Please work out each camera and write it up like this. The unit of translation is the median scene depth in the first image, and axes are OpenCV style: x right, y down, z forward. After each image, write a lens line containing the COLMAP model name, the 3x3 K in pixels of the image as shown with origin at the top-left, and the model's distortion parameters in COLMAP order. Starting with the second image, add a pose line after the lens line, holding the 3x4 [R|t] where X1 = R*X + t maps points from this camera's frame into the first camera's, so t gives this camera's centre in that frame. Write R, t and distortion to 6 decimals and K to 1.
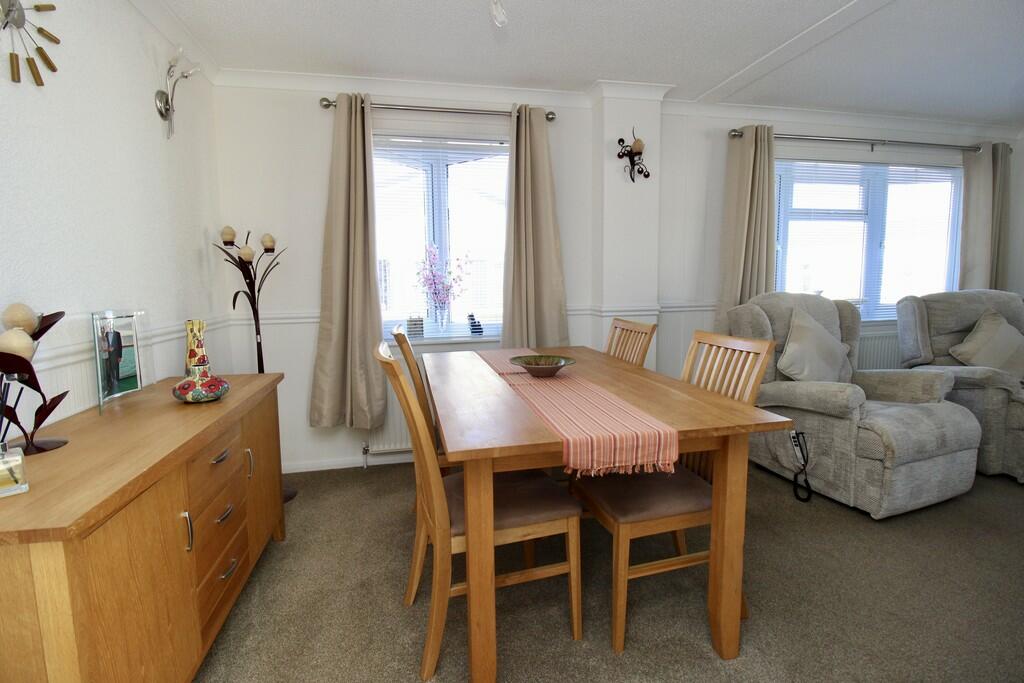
lens RADIAL K [[477.2, 0, 514.8], [0, 477.2, 334.3], [0, 0, 1]] dist [-0.002750, -0.001269]
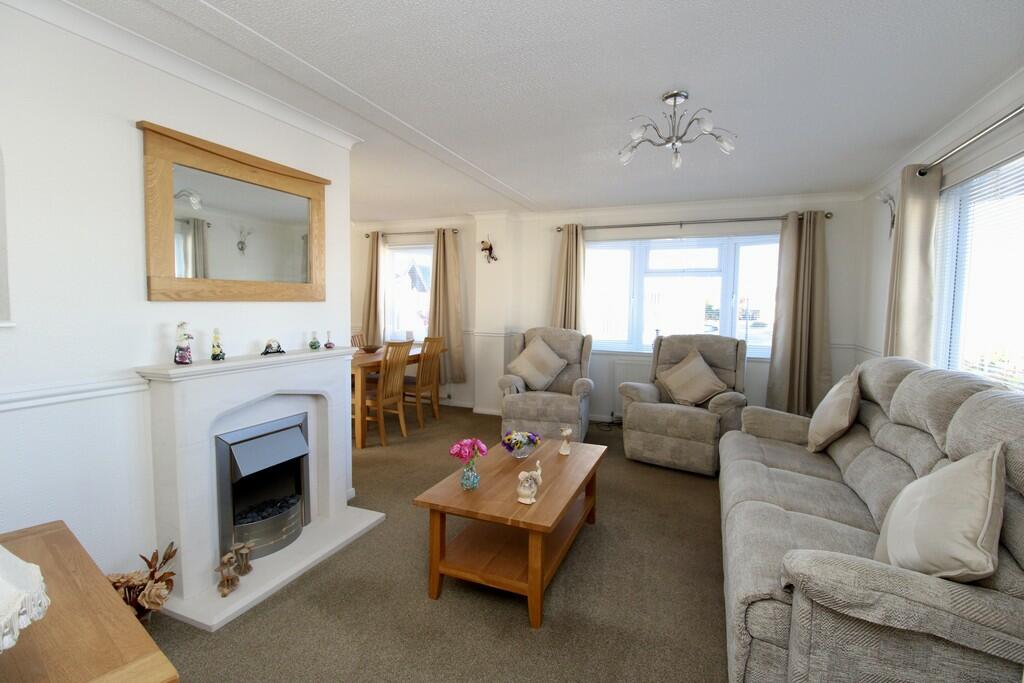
lens RADIAL K [[477.2, 0, 514.8], [0, 477.2, 334.3], [0, 0, 1]] dist [-0.002750, -0.001269]
pose [[0.827709, 0.060343, -0.557903, 1.362177], [-0.088590, 0.995785, -0.023729, -0.014666], [0.554120, 0.069065, 0.829567, -0.438839]]
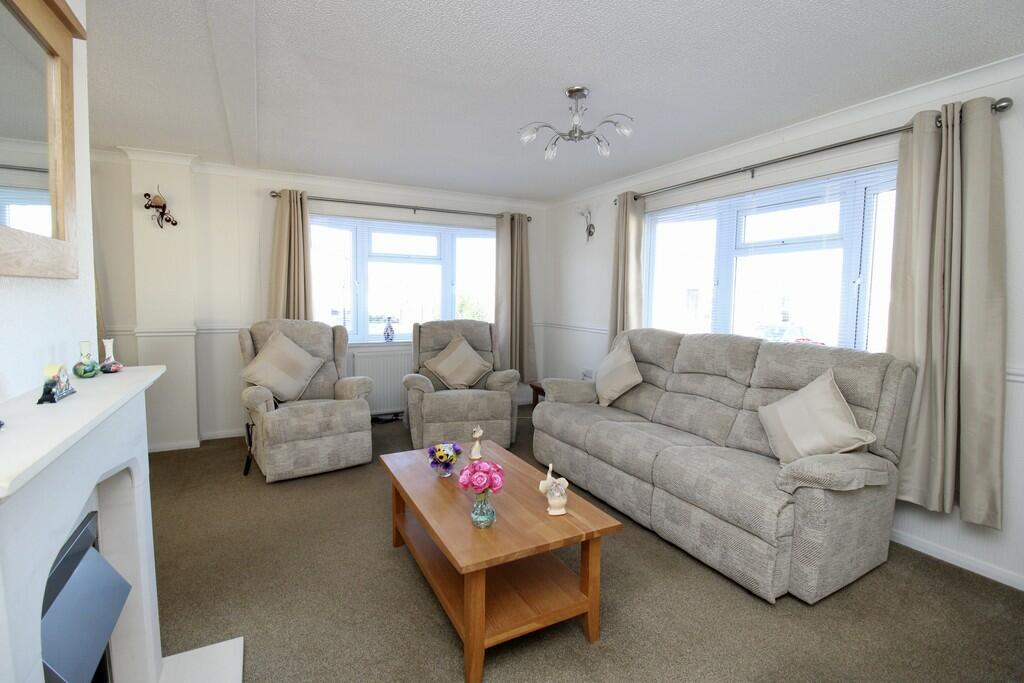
lens RADIAL K [[477.2, 0, 514.8], [0, 477.2, 334.3], [0, 0, 1]] dist [-0.002750, -0.001269]
pose [[0.961805, 0.005089, 0.273687, 0.788668], [0.005865, 0.999215, -0.039191, 0.006532], [-0.273672, 0.039300, 0.961020, -0.416300]]
